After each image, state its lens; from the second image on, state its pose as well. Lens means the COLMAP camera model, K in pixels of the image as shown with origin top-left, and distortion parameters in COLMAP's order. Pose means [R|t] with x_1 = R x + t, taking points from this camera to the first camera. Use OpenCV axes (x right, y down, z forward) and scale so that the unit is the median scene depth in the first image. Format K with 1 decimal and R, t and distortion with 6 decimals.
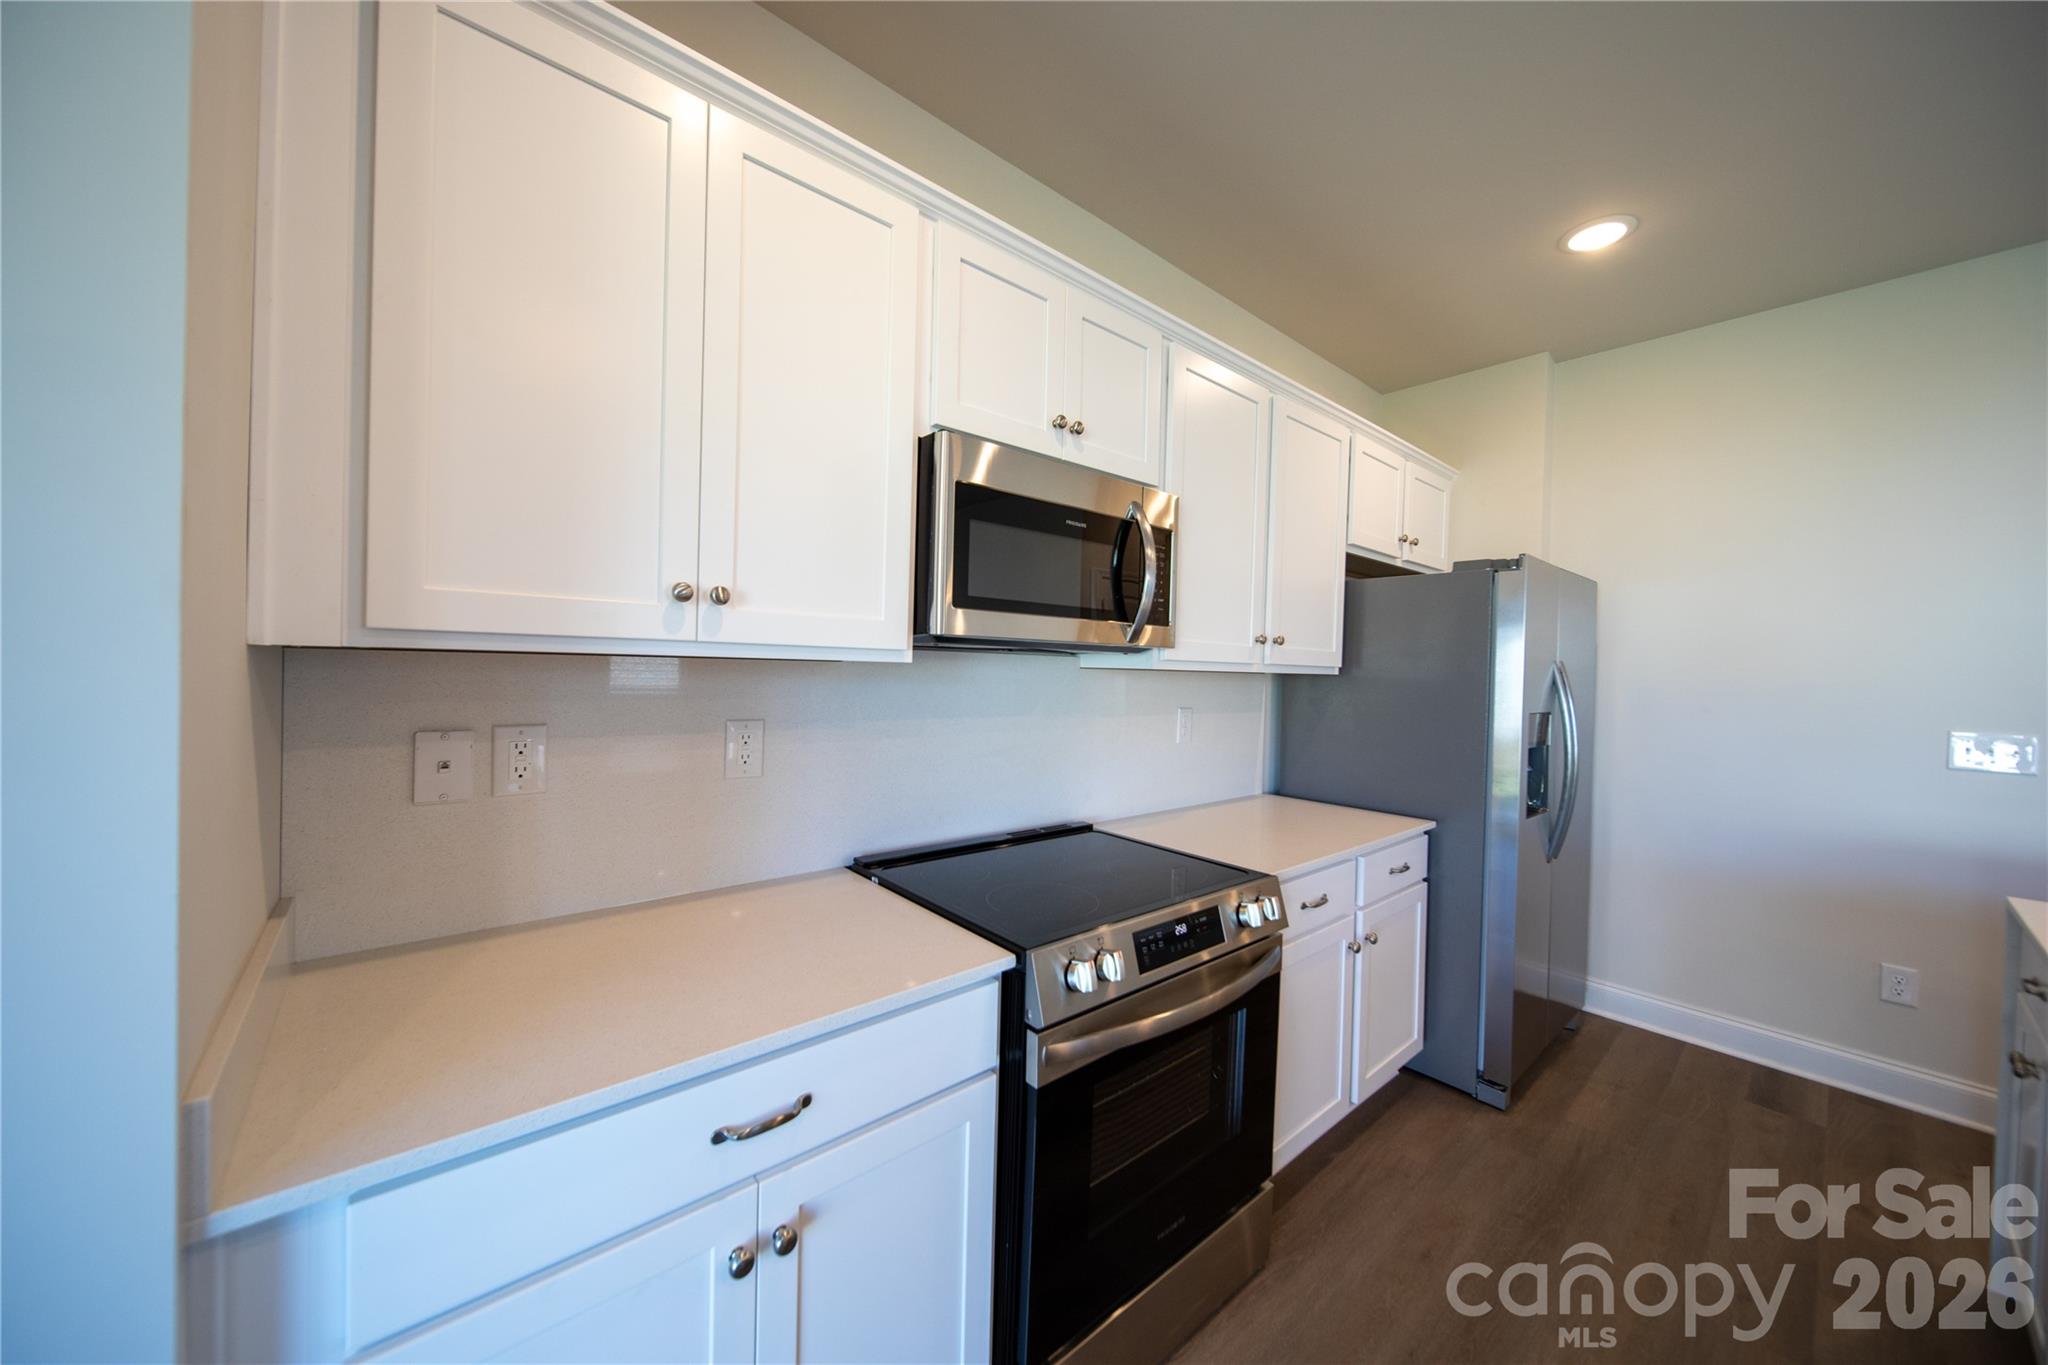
lens RADIAL K [[710.0, 0, 1018.0], [0, 710.0, 675.3], [0, 0, 1]] dist [-0.000355, -0.001557]
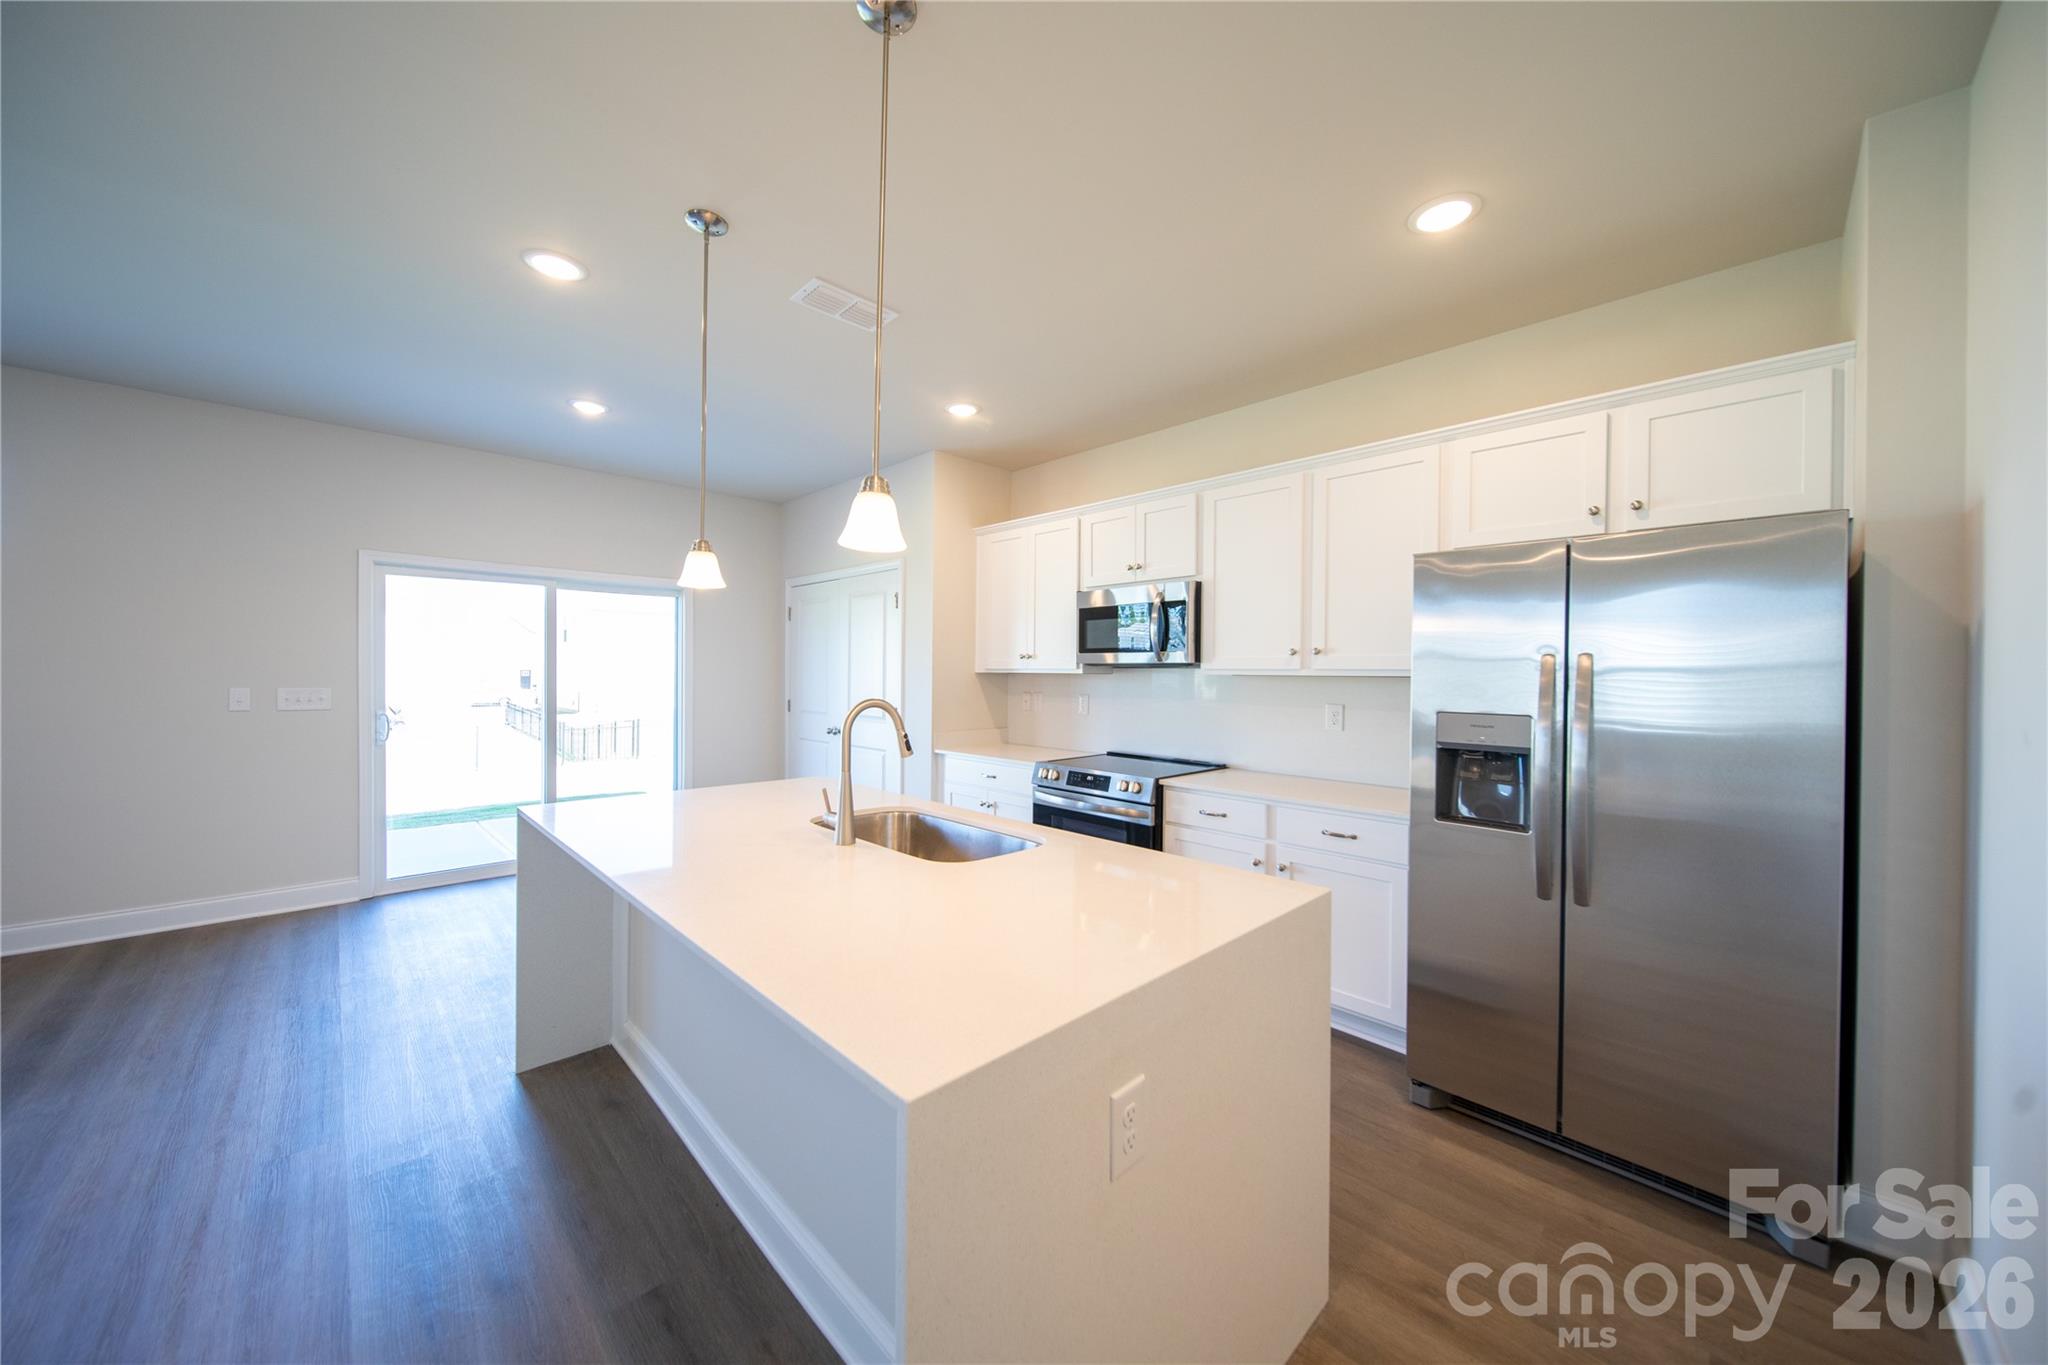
lens RADIAL K [[710.0, 0, 1018.0], [0, 710.0, 675.3], [0, 0, 1]] dist [-0.000355, -0.001557]
pose [[0.066381, -0.021165, -0.997570, 2.064399], [-0.018180, 0.999583, -0.022418, 0.044967], [0.997629, 0.019624, 0.065968, 0.440563]]
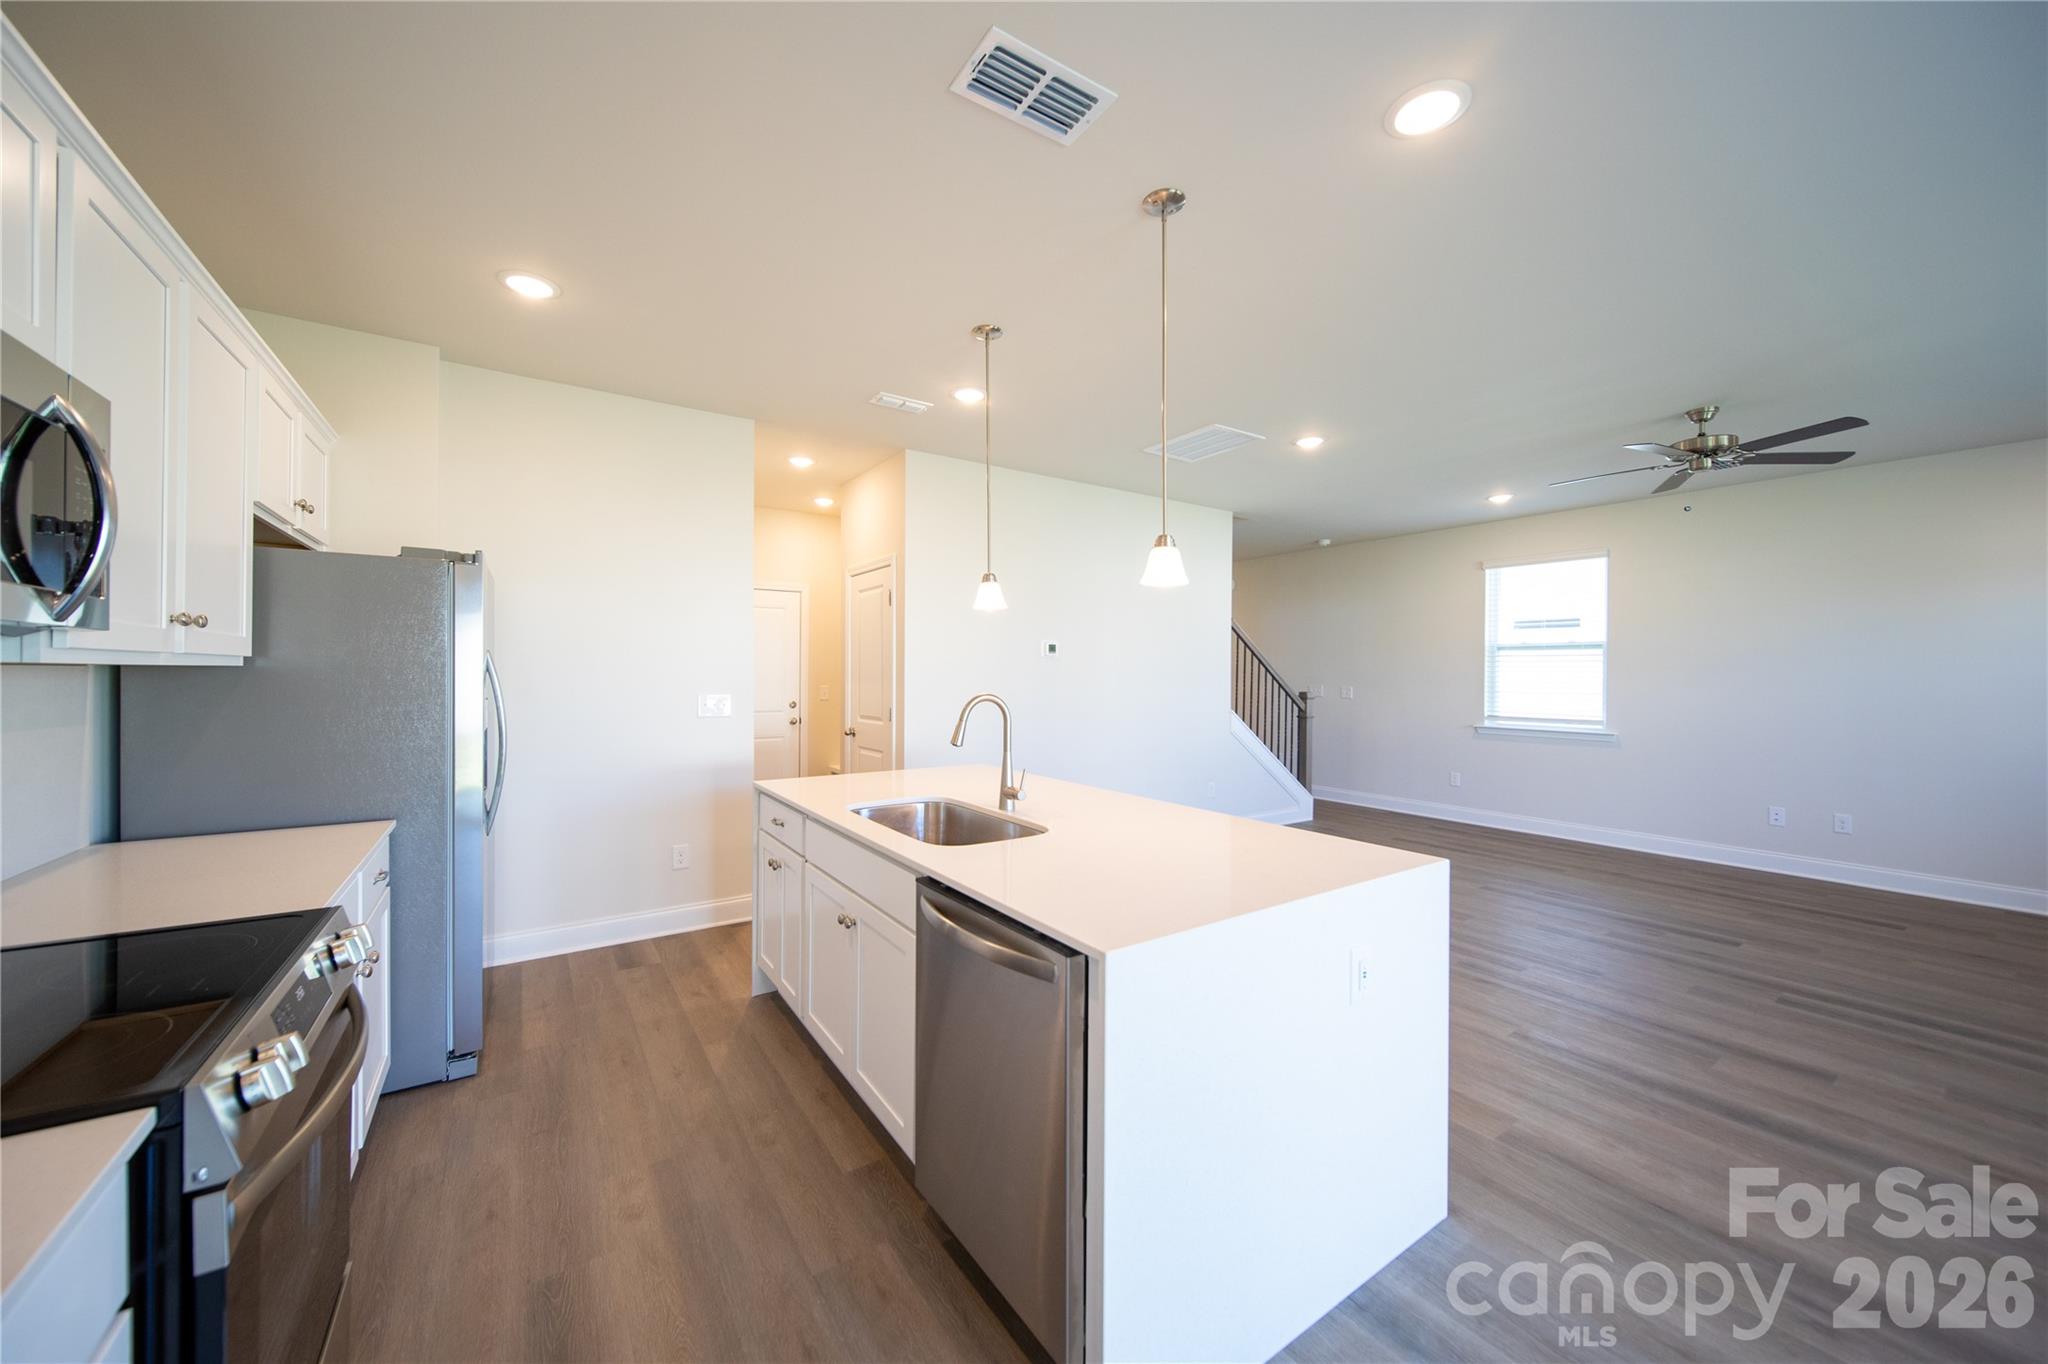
lens RADIAL K [[735.1, 0, 1017.6], [0, 735.1, 674.5], [0, 0, 1]] dist [-0.001495, -0.000303]
pose [[0.108458, -0.027220, 0.993728, -0.371098], [0.006861, 0.999622, 0.026633, -0.010165], [-0.994077, 0.003929, 0.108603, 0.088330]]
